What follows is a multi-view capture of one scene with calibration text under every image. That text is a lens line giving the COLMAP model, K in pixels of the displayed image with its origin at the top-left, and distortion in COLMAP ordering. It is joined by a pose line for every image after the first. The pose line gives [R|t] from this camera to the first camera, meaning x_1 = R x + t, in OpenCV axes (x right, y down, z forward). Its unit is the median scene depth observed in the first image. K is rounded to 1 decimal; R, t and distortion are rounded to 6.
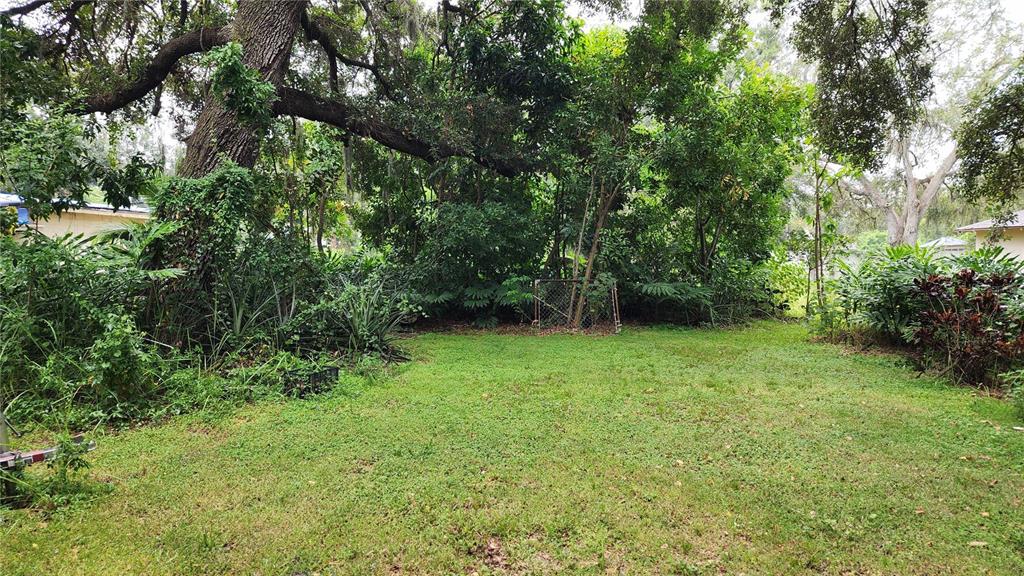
lens RADIAL K [[685.1, 0, 507.1], [0, 685.1, 281.1], [0, 0, 1]] dist [0.074001, -0.076345]
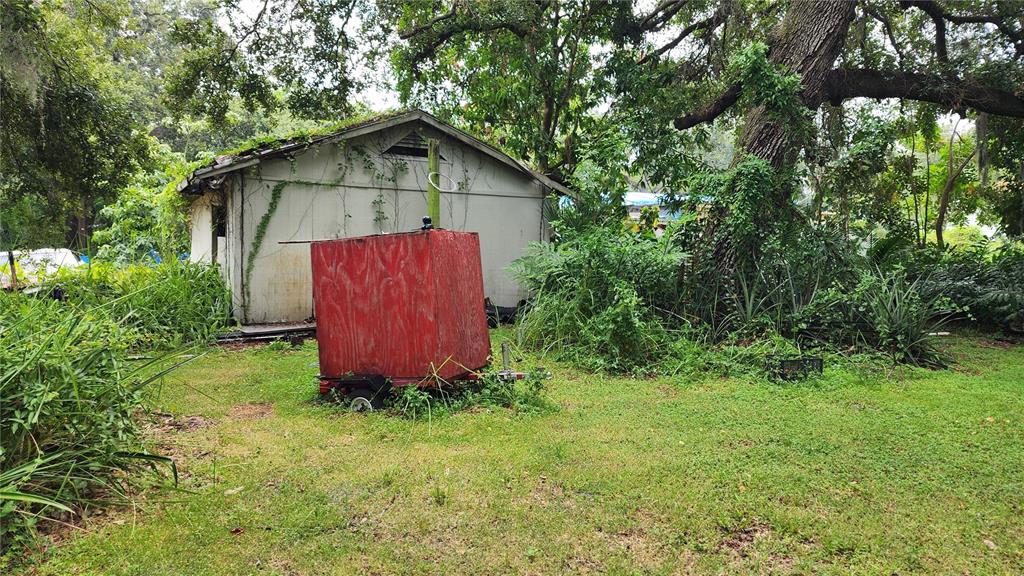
lens RADIAL K [[685.1, 0, 509.3], [0, 685.1, 292.0], [0, 0, 1]] dist [0.074001, -0.076345]
pose [[0.600402, 0.064678, -0.797079, 0.249333], [-0.041943, 0.997899, 0.049379, 0.001127], [0.798598, 0.003784, 0.601853, 0.058180]]
